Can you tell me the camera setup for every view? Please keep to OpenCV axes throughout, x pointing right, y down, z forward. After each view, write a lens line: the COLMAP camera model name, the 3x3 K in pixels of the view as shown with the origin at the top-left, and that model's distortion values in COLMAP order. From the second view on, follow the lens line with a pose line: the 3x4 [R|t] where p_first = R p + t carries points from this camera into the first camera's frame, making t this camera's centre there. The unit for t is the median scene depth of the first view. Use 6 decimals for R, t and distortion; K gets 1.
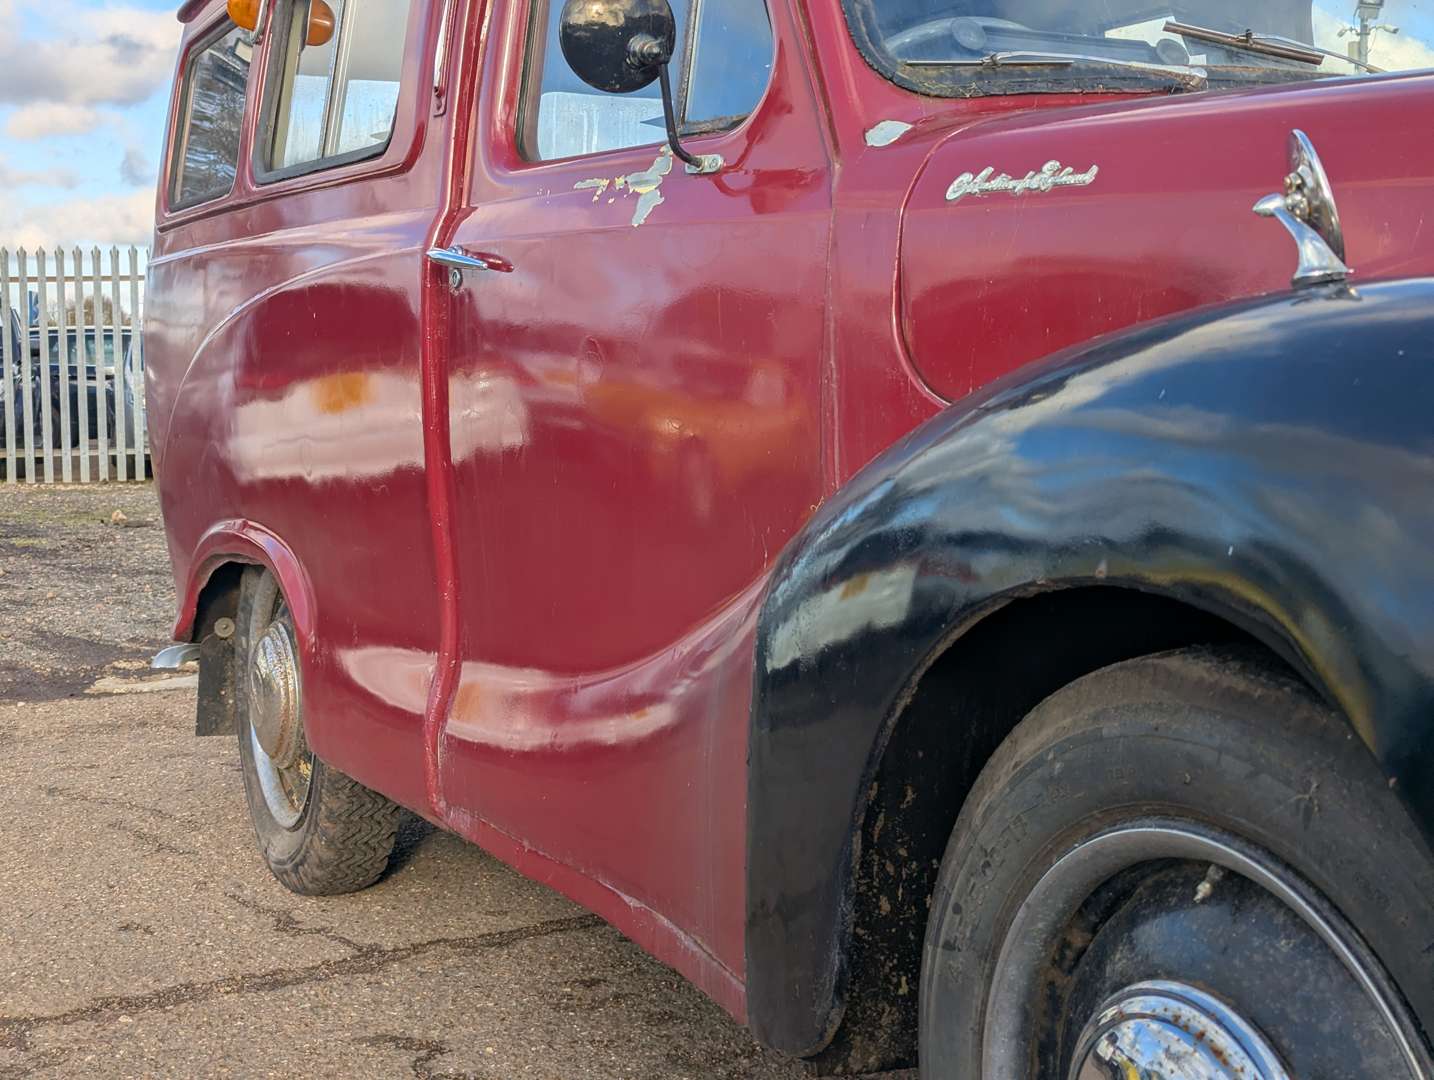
lens RADIAL K [[2011.2, 0, 717.0], [0, 2011.2, 540.0], [0, 0, 1]] dist [0.195268, -0.658150]
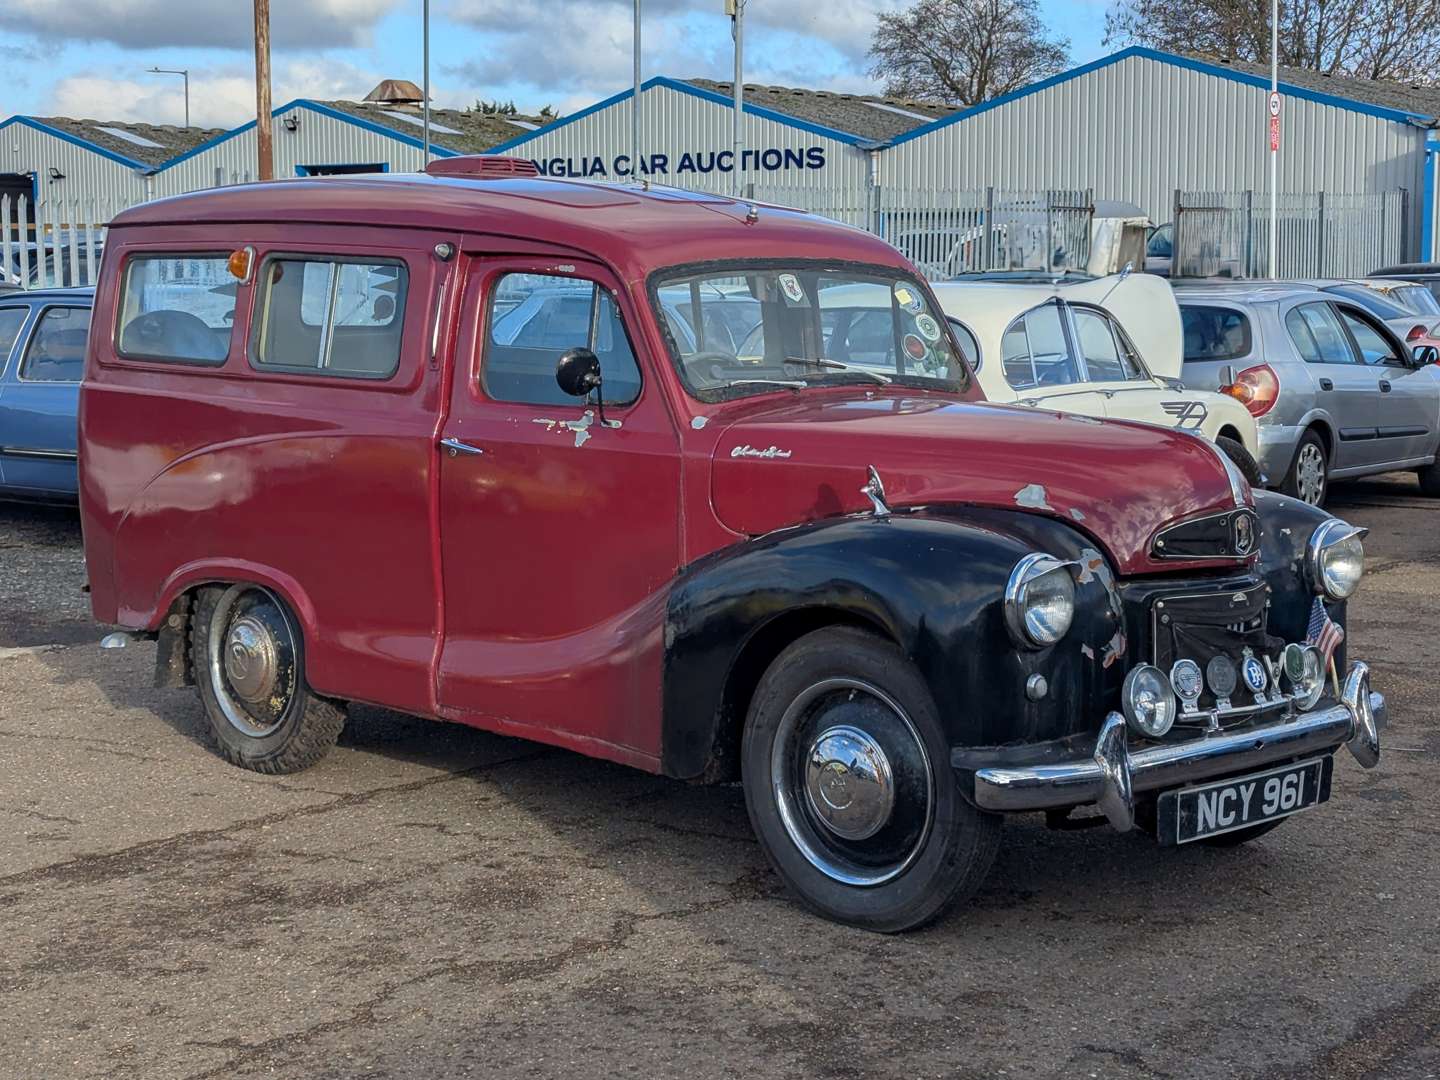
lens RADIAL K [[2343.4, 0, 716.1], [0, 2343.4, 489.6], [0, 0, 1]] dist [0.225144, -0.013596]
pose [[0.952957, -0.024962, 0.302074, -0.970697], [0.020710, 0.999636, 0.017269, -0.205045], [-0.302396, -0.010201, 0.953128, -2.239445]]
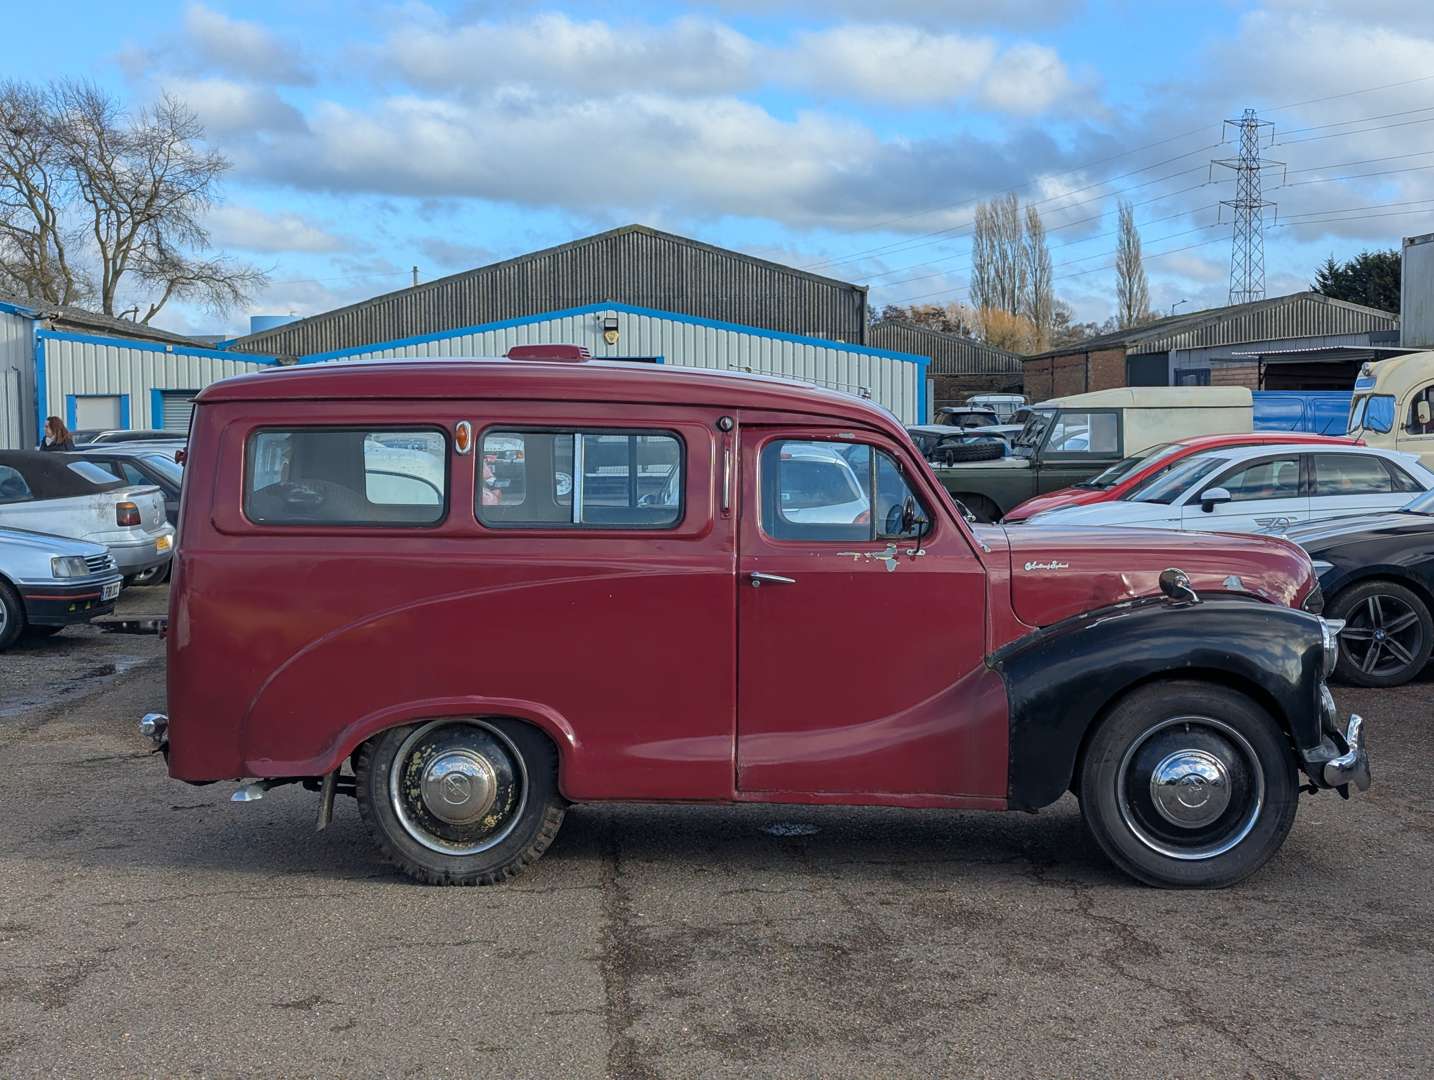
lens RADIAL K [[2011.2, 0, 717.0], [0, 2011.2, 540.0], [0, 0, 1]] dist [0.195268, -0.658150]
pose [[0.502085, -0.048265, 0.863471, -3.818469], [0.073926, 0.997182, 0.012754, -0.357451], [-0.861653, 0.057429, 0.504238, -0.415300]]
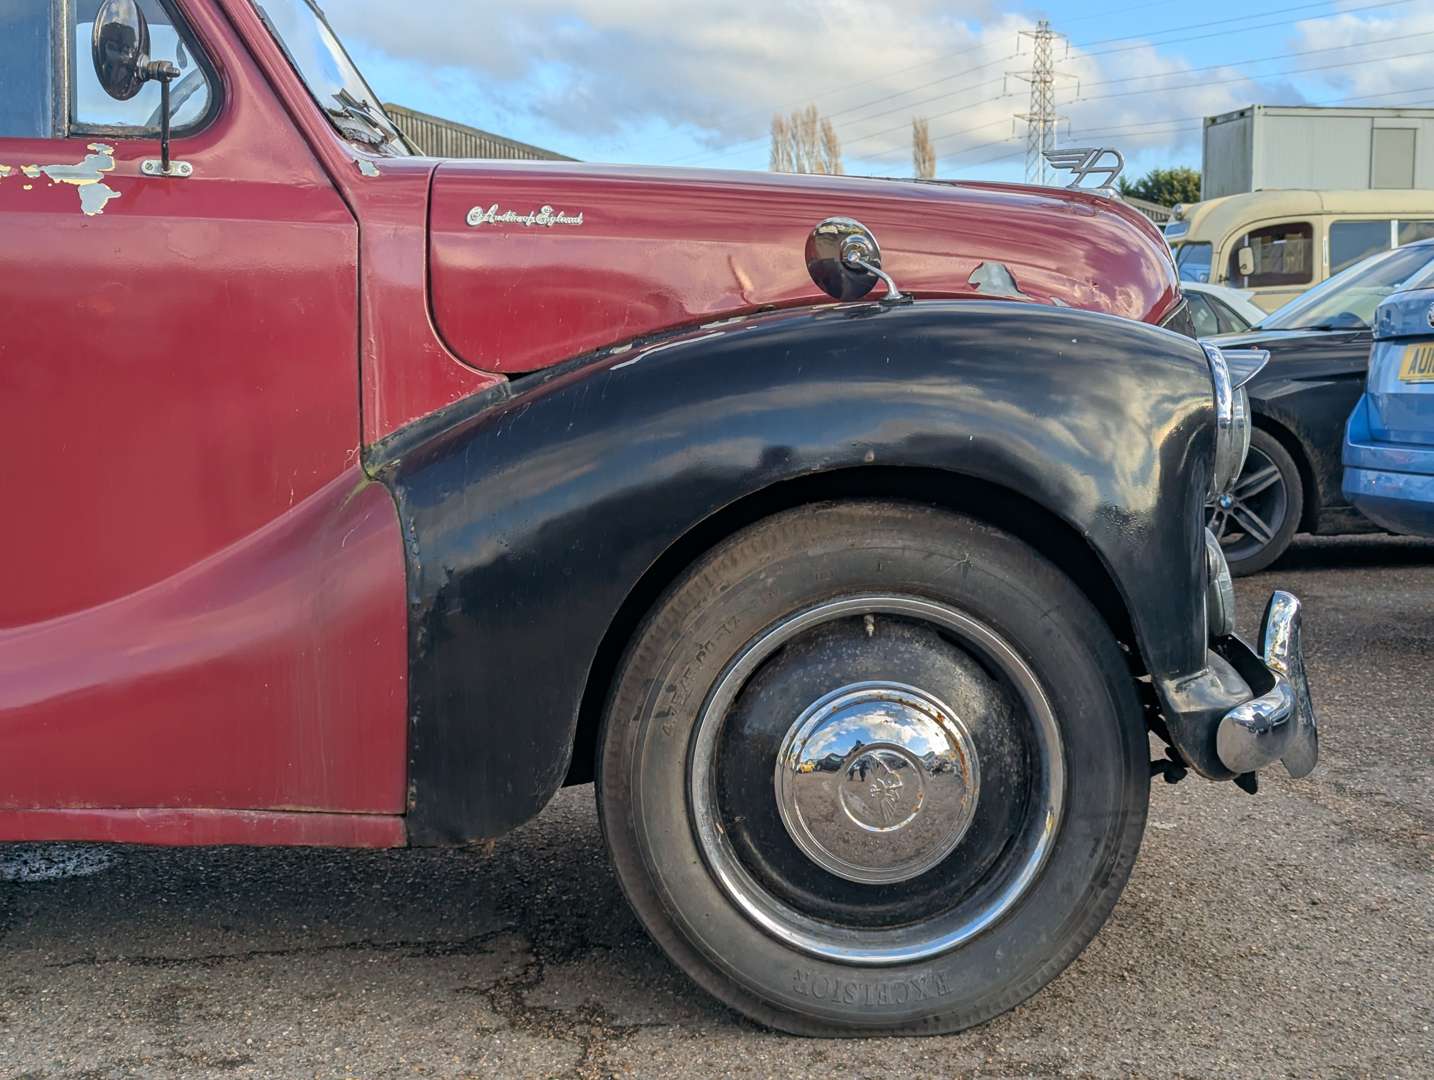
lens RADIAL K [[2017.0, 0, 668.8], [0, 2017.0, 545.7], [0, 0, 1]] dist [0.212577, -0.815384]
pose [[0.435494, -0.086165, 0.896058, -1.281519], [0.073082, 0.995507, 0.060209, -0.023843], [-0.897220, 0.039265, 0.439834, 0.303748]]
